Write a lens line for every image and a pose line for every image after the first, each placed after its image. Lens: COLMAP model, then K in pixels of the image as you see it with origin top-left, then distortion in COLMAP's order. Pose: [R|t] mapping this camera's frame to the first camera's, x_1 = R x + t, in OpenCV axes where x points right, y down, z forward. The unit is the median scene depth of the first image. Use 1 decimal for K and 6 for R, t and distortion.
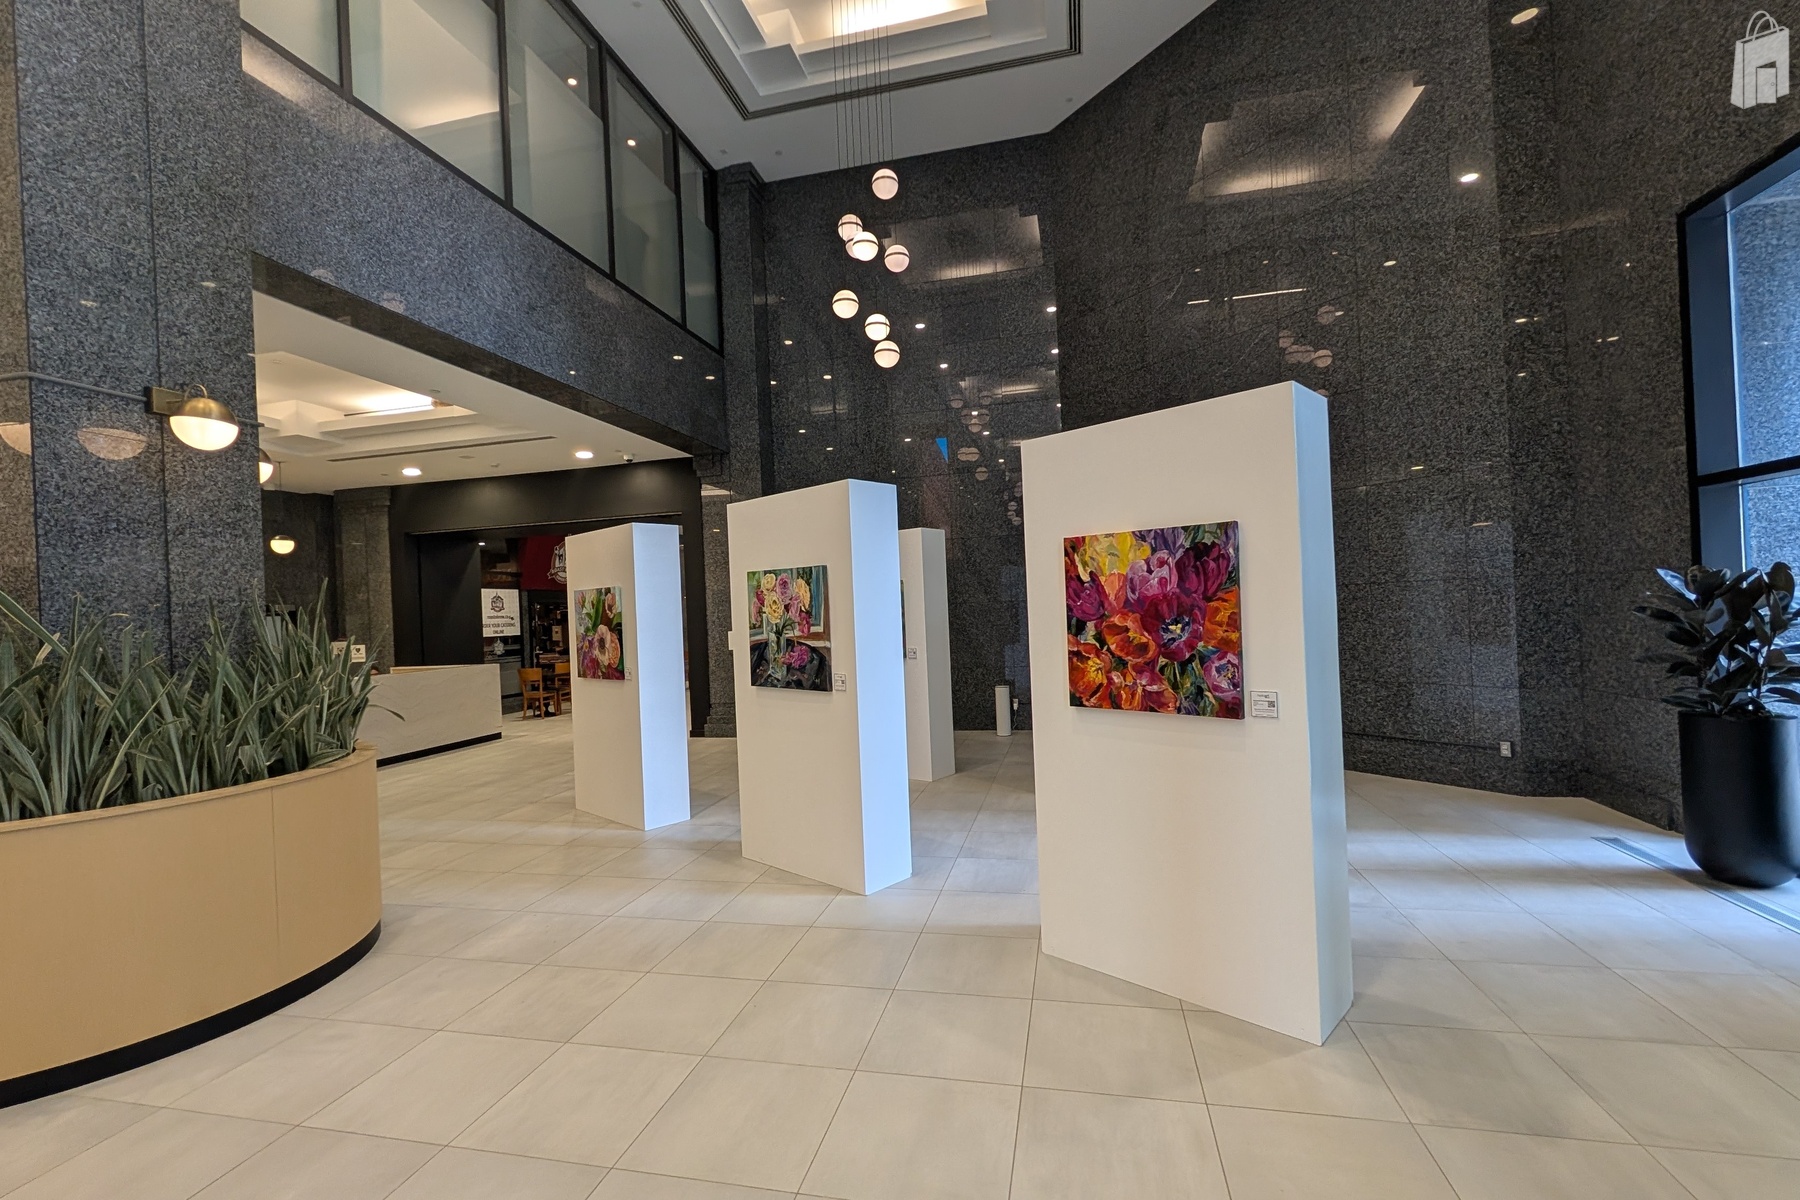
lens RADIAL K [[774.2, 0, 900.1], [0, 774.2, 607.6], [0, 0, 1]] dist [-0.002886, -0.000343]
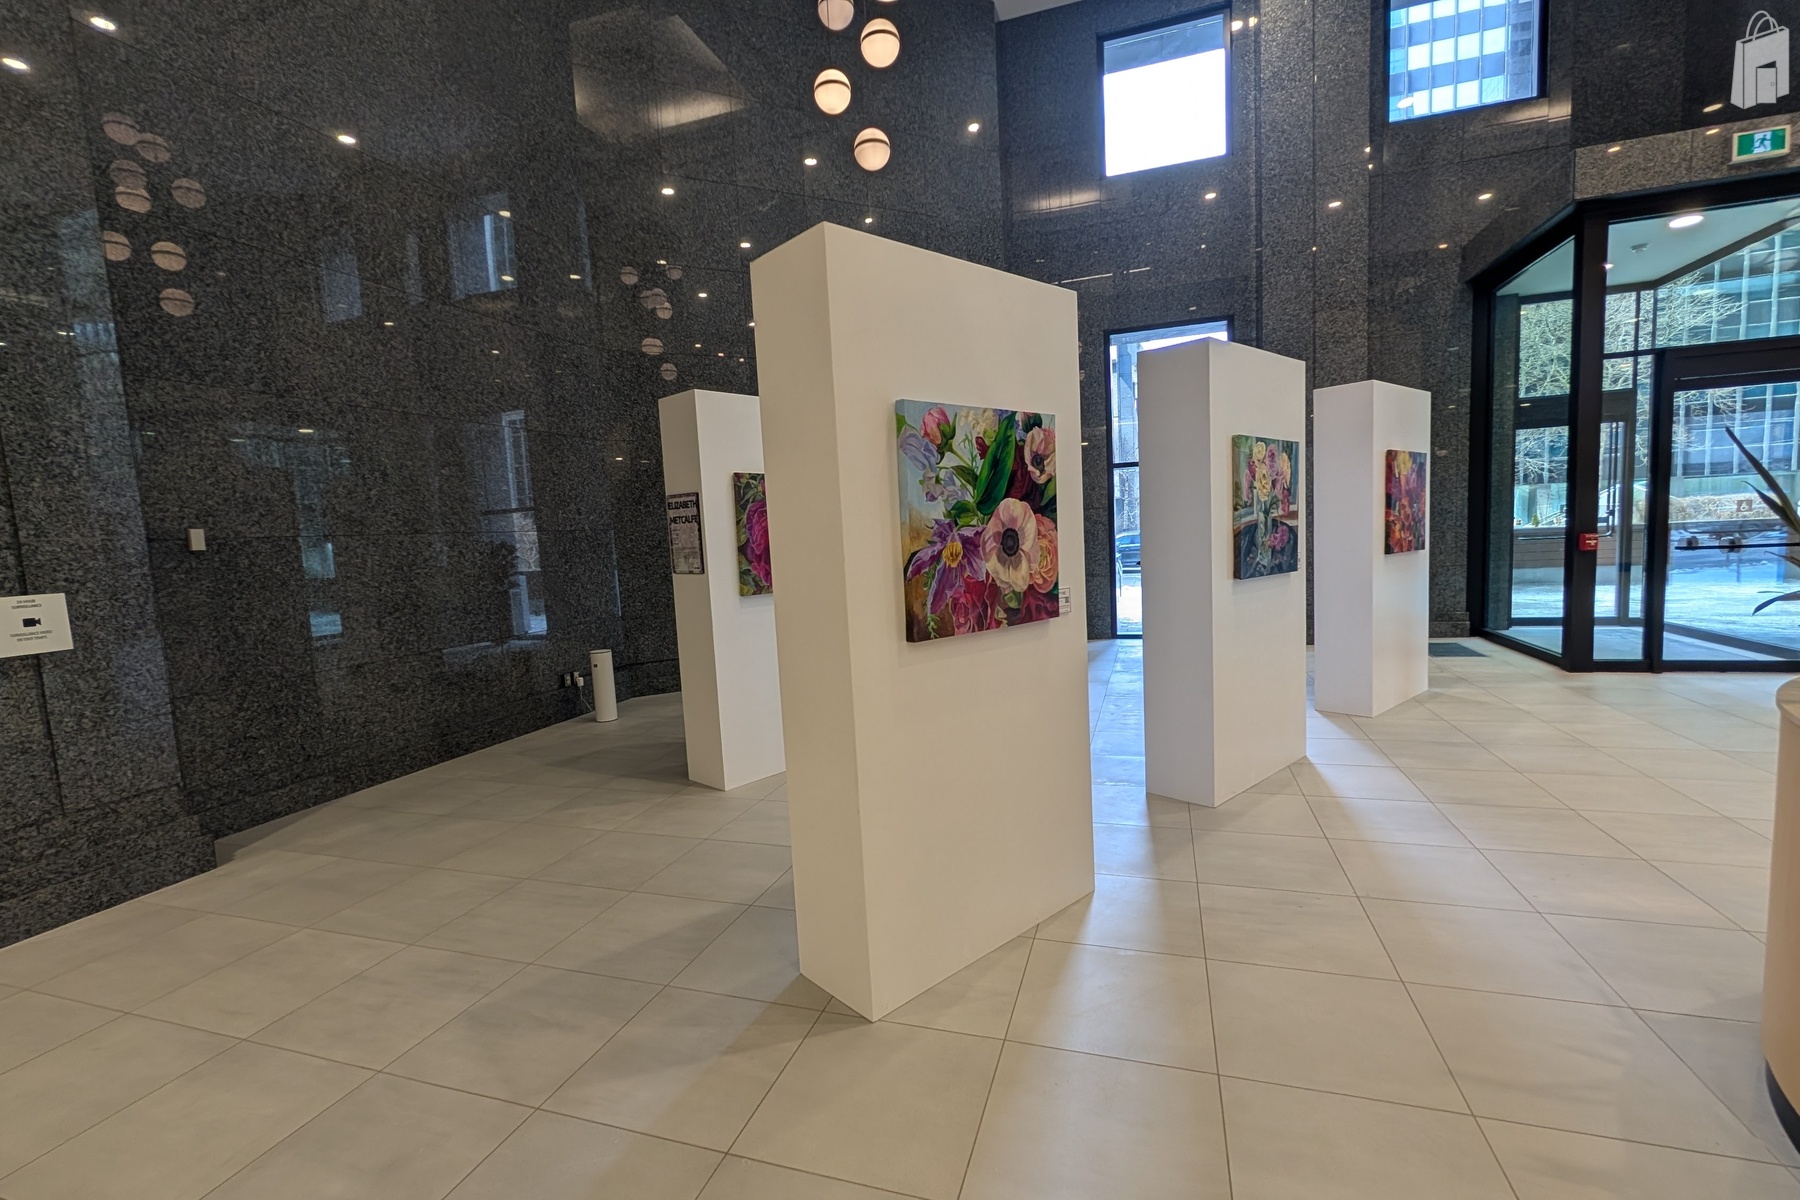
lens RADIAL K [[774.2, 0, 900.1], [0, 774.2, 607.6], [0, 0, 1]] dist [-0.002886, -0.000343]
pose [[0.093669, -0.055648, 0.994047, -0.842697], [0.049160, 0.997477, 0.051208, 0.059234], [-0.994389, 0.044070, 0.096168, 1.051370]]
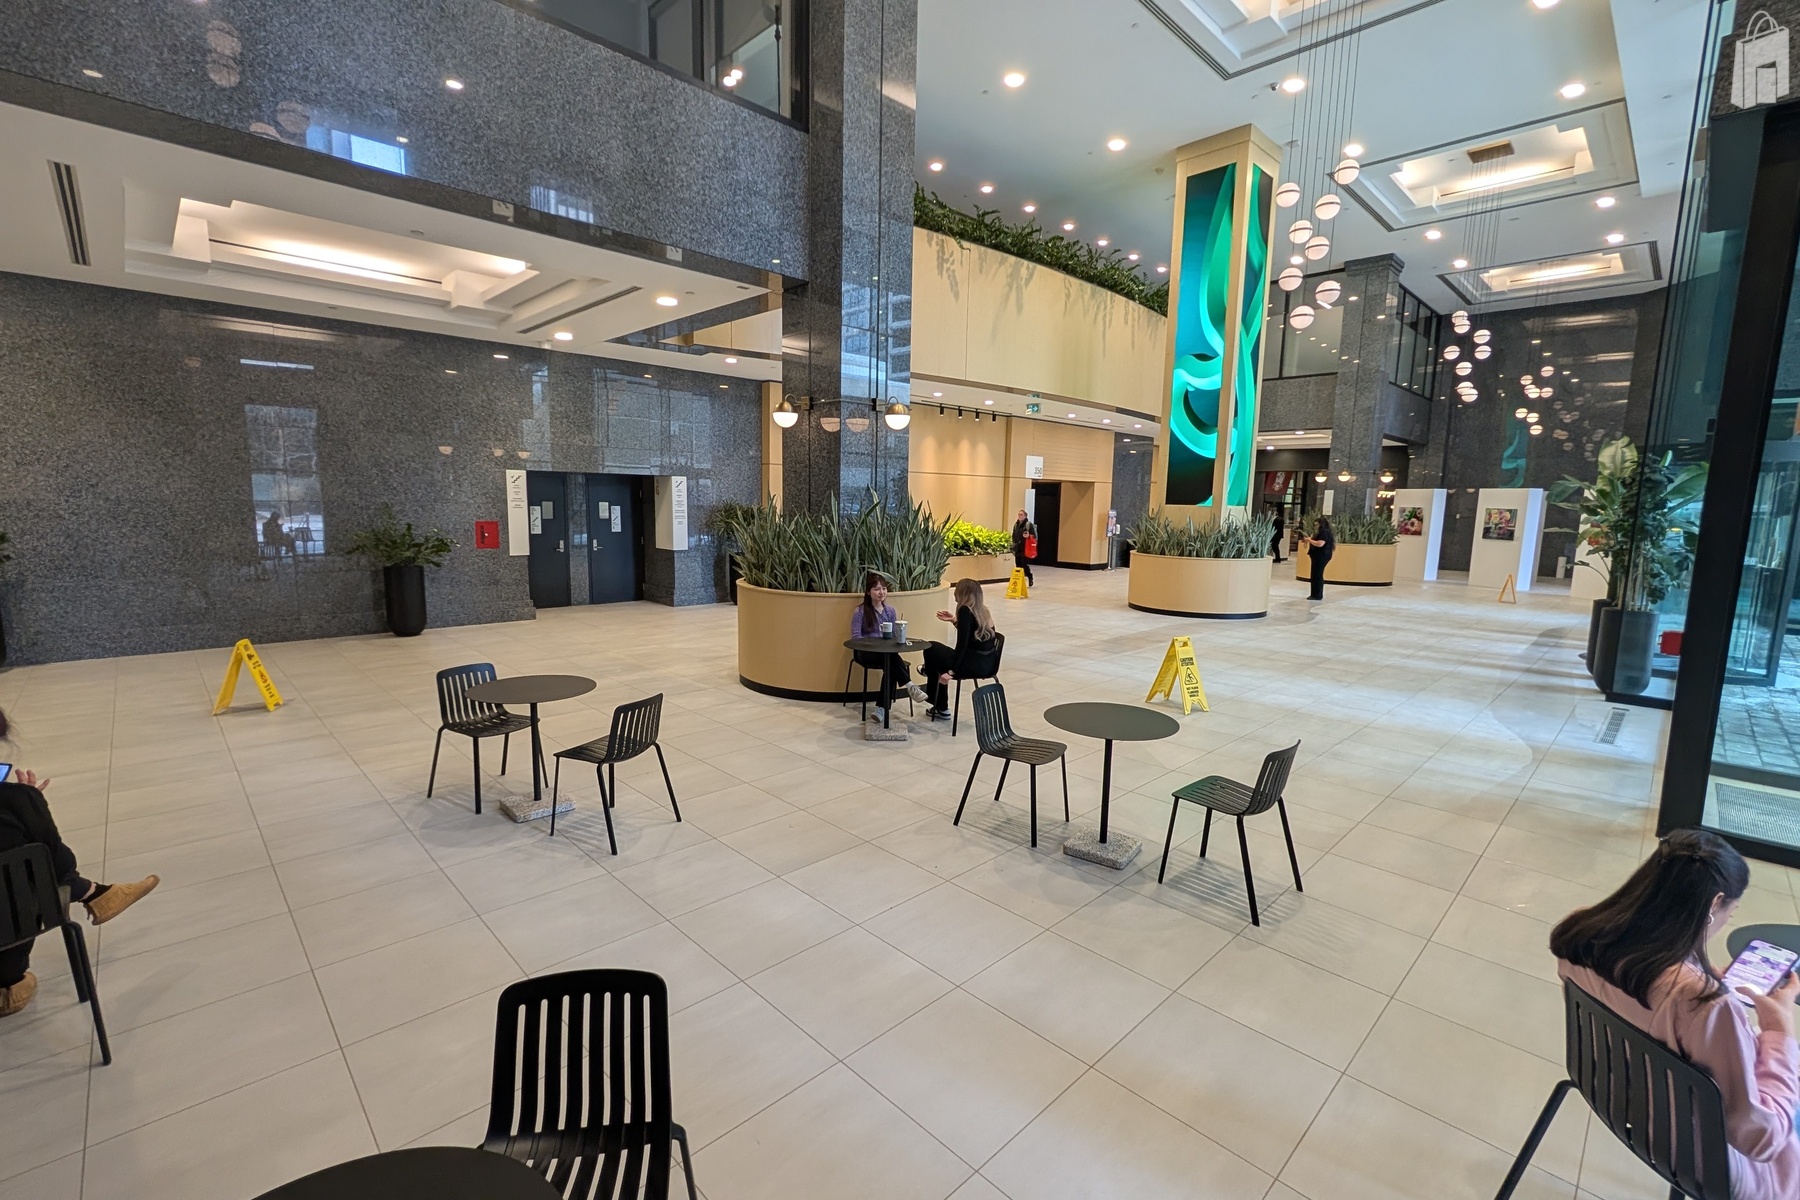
lens RADIAL K [[774.2, 0, 900.1], [0, 774.2, 607.6], [0, 0, 1]] dist [-0.002886, -0.000343]
pose [[0.838075, 0.137710, -0.527889, -0.439278], [-0.059019, 0.984824, 0.163212, -0.012429], [0.542354, -0.105628, 0.833484, -3.057106]]
